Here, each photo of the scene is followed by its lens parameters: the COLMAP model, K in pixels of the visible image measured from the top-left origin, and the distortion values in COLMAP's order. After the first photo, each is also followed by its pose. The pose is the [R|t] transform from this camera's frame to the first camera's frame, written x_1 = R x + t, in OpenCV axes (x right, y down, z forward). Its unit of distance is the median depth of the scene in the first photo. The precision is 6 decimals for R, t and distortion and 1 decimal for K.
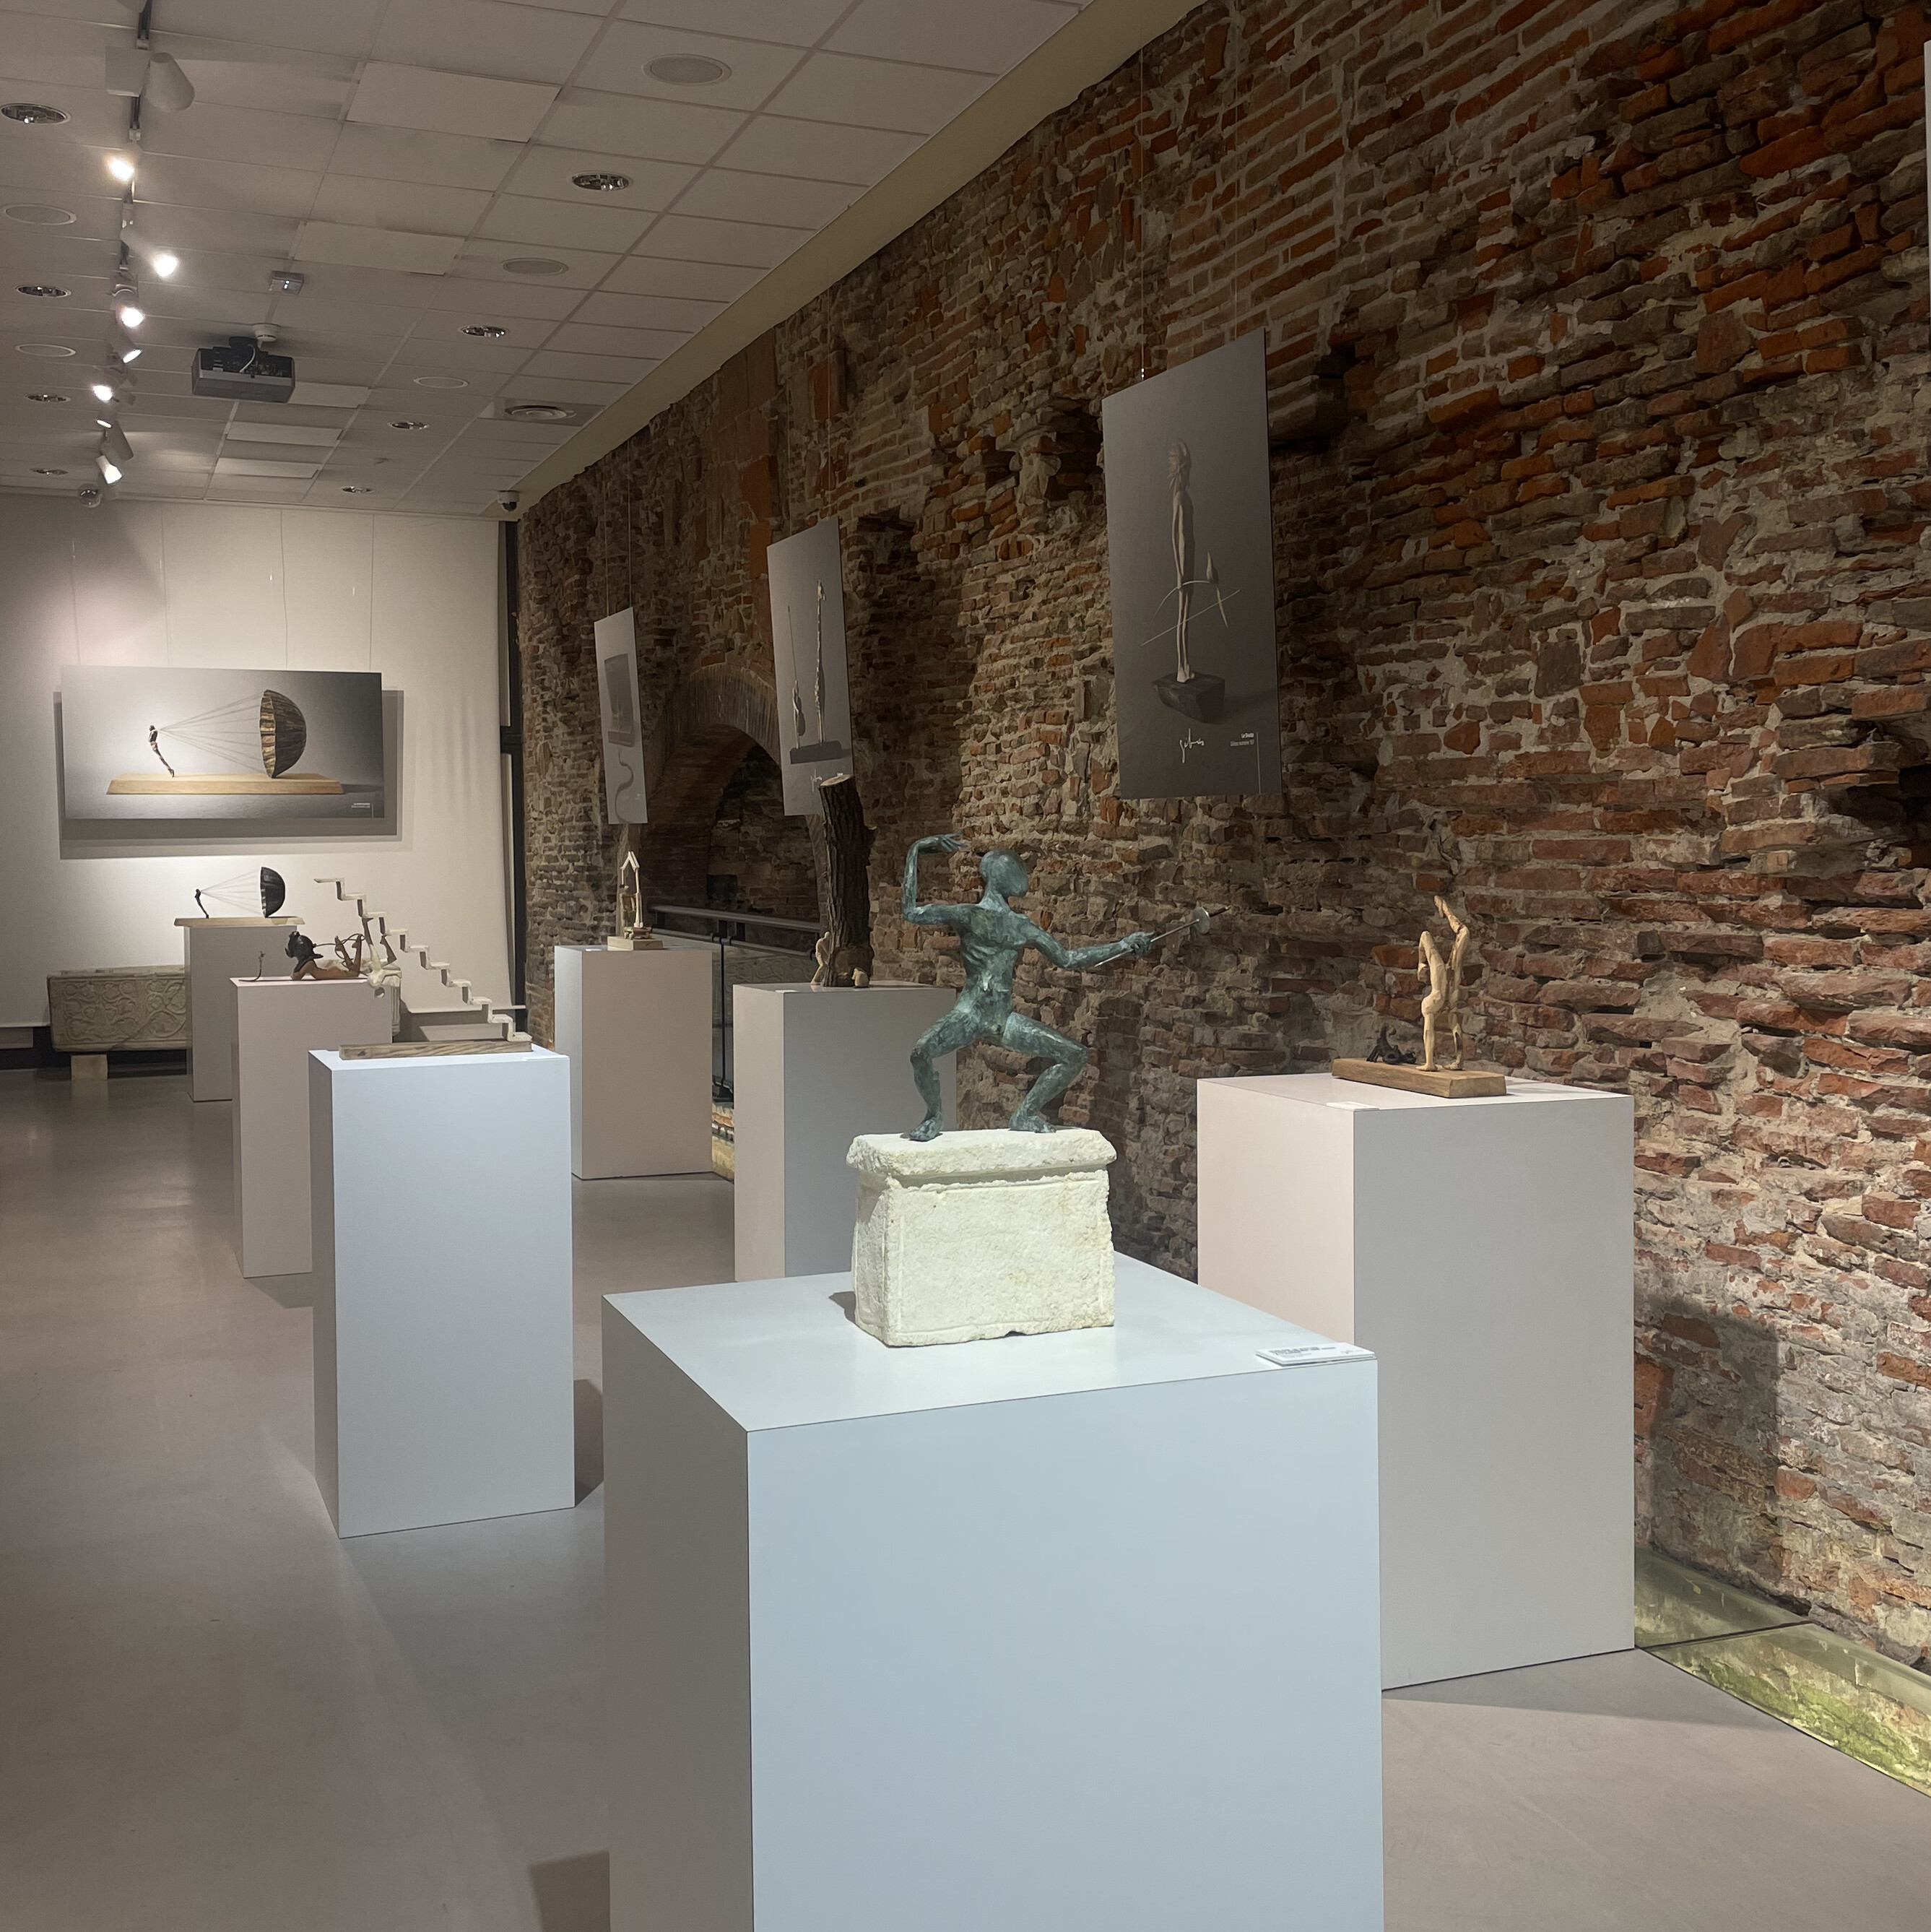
lens RADIAL K [[2209.2, 0, 965.5], [0, 2209.2, 966.0], [0, 0, 1]] dist [0.086199, -0.023755]
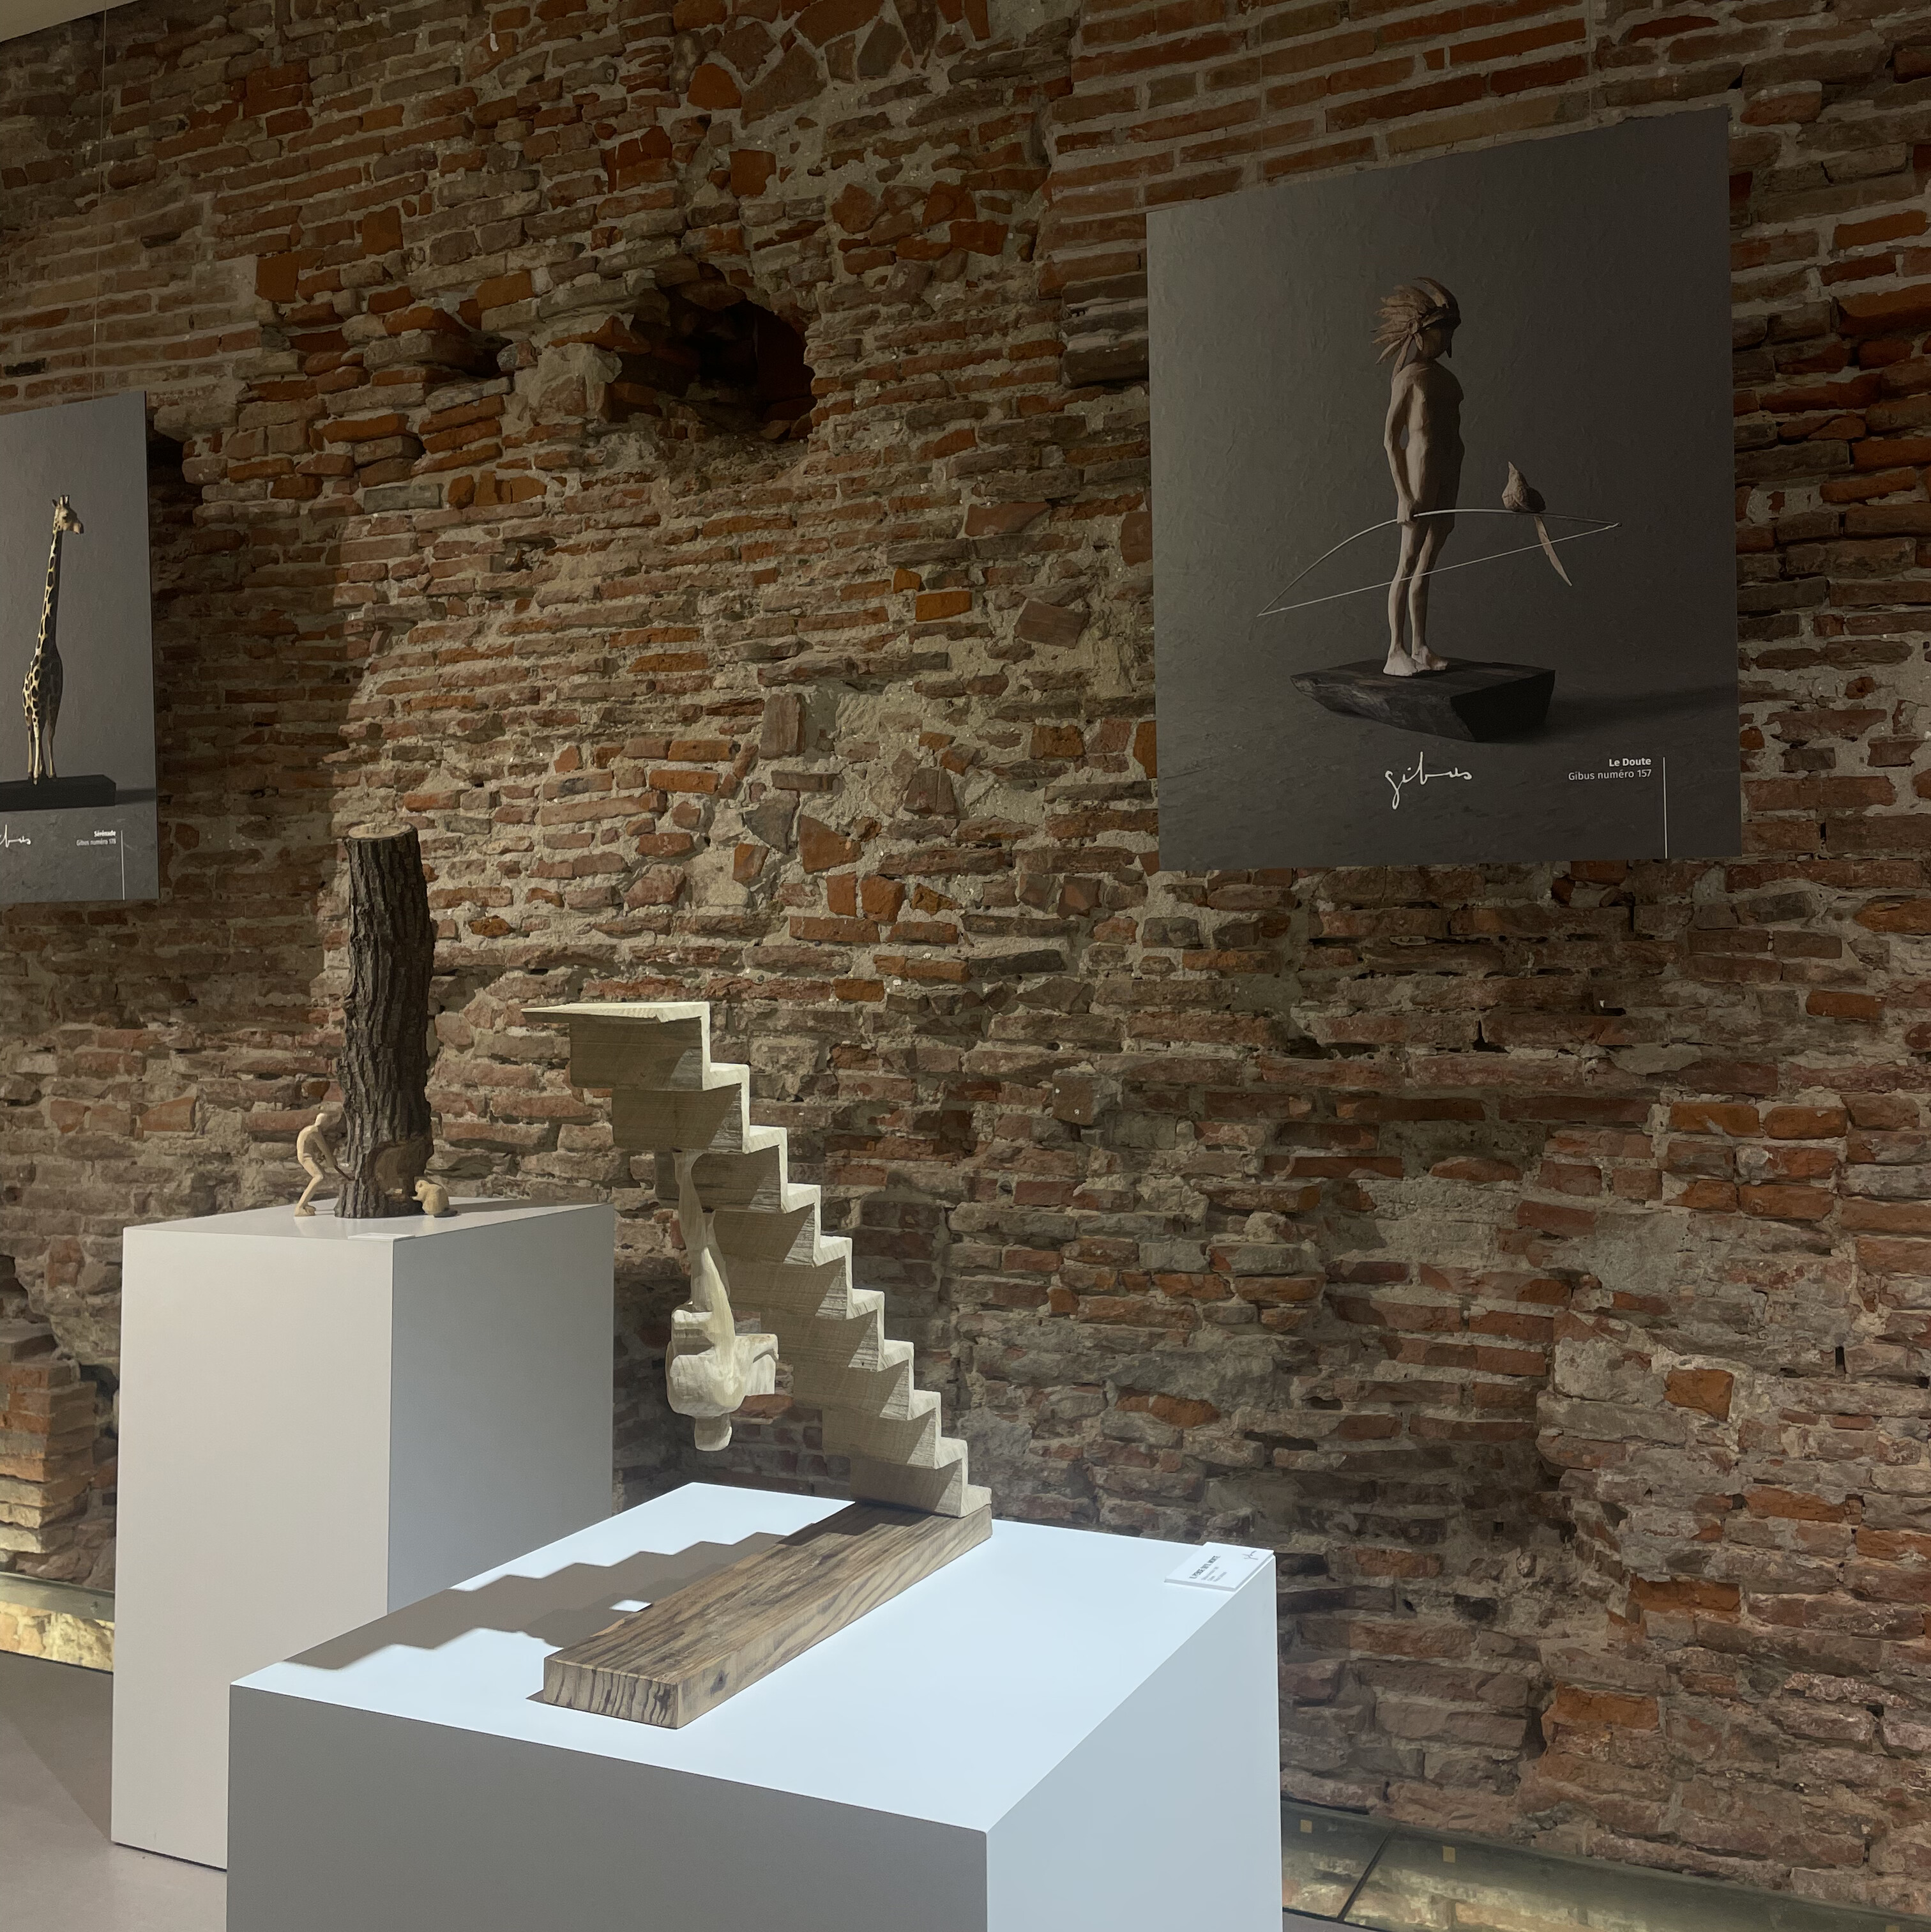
lens RADIAL K [[1969.2, 0, 965.8], [0, 1969.2, 869.4], [0, 0, 1]] dist [0.105727, -0.152752]
pose [[0.738567, 0.039886, 0.672999, -0.387145], [0.036175, 0.994466, -0.098637, -0.029365], [-0.673209, 0.097196, 0.733037, 0.759450]]
